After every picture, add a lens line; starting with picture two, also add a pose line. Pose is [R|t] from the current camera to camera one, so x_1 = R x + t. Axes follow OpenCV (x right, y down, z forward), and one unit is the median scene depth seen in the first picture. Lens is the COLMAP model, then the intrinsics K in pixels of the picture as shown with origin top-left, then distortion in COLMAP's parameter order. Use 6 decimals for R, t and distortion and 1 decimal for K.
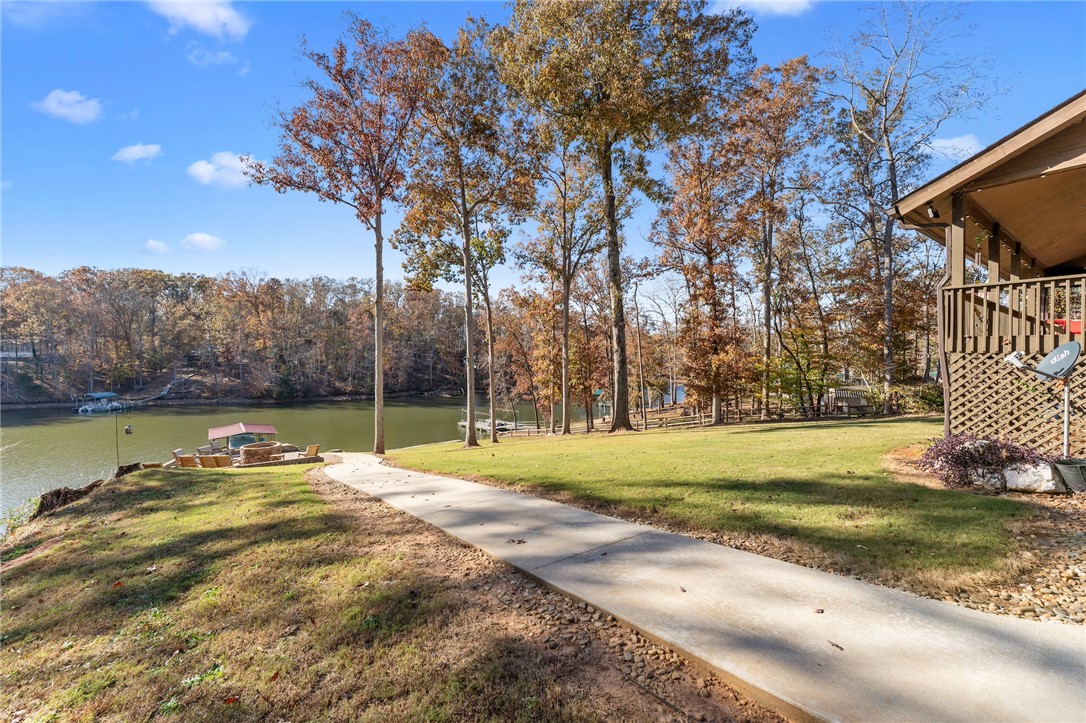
lens RADIAL K [[433.4, 0, 535.9], [0, 433.4, 361.1], [0, 0, 1]] dist [0.001906, 0.000252]
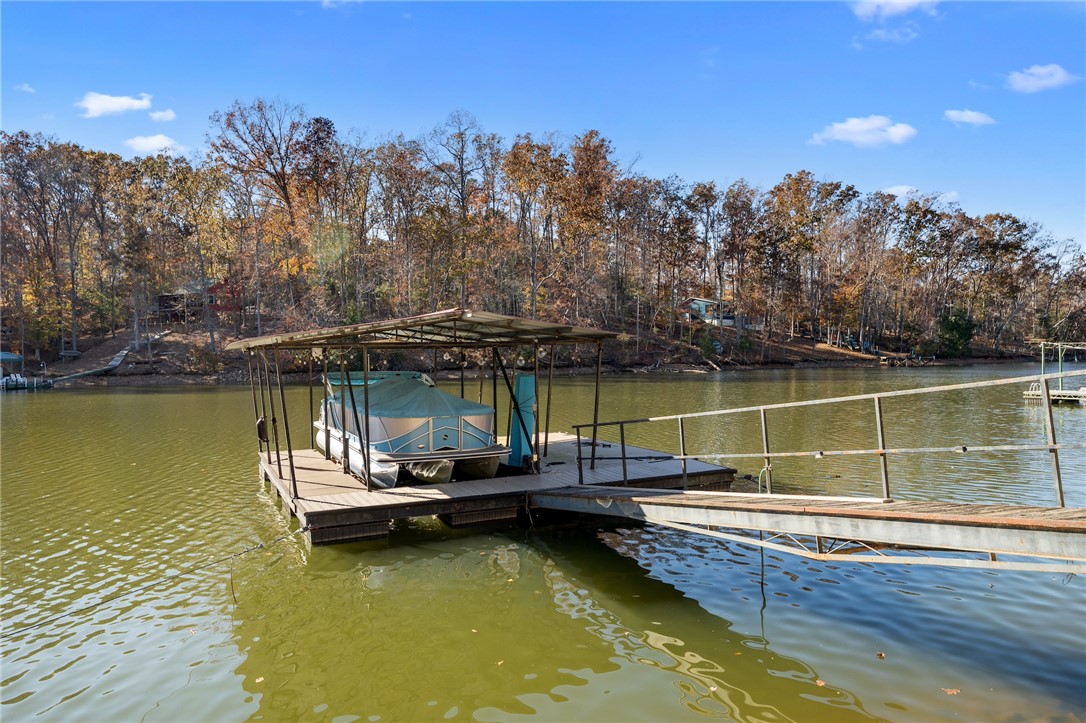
lens RADIAL K [[711.7, 0, 538.0], [0, 711.7, 365.3], [0, 0, 1]] dist [0.001580, -0.000445]
pose [[0.981294, -0.010634, -0.192221, -0.248569], [0.012233, 0.999900, 0.007129, 0.074200], [0.192126, -0.009347, 0.981326, 0.319009]]
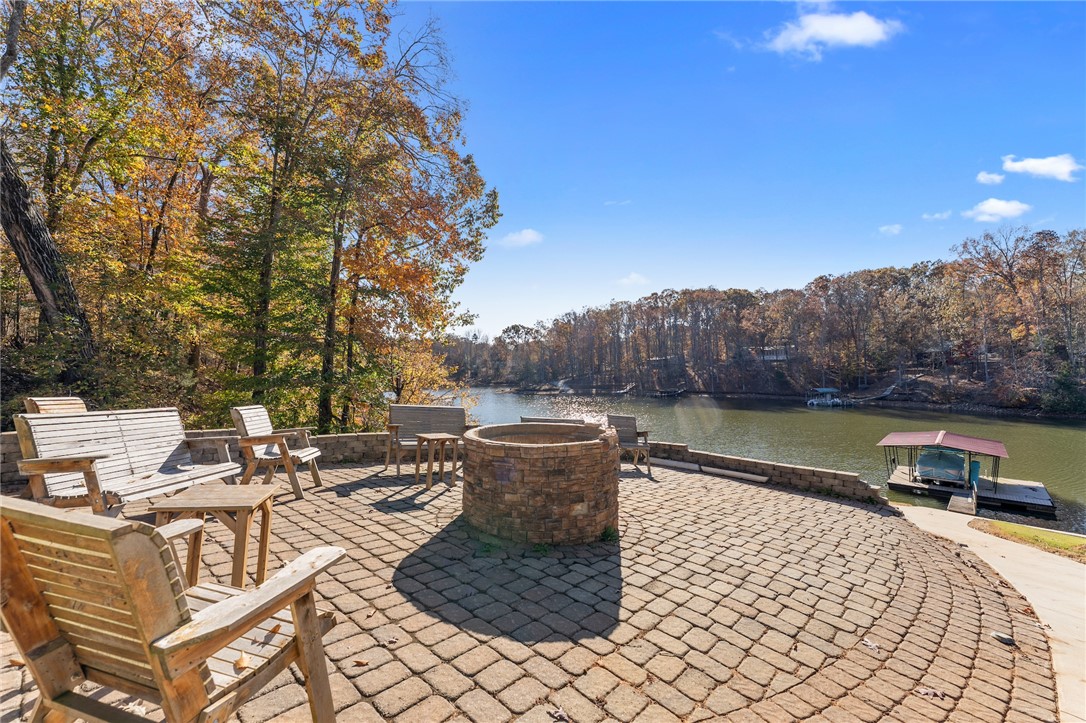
lens RADIAL K [[432.0, 0, 551.8], [0, 432.0, 366.5], [0, 0, 1]] dist [0.001400, 0.000299]
pose [[0.159251, -0.010013, -0.987187, -0.074988], [-0.001805, 0.999944, -0.010433, 0.027640], [0.987237, 0.003443, 0.159224, 0.162695]]
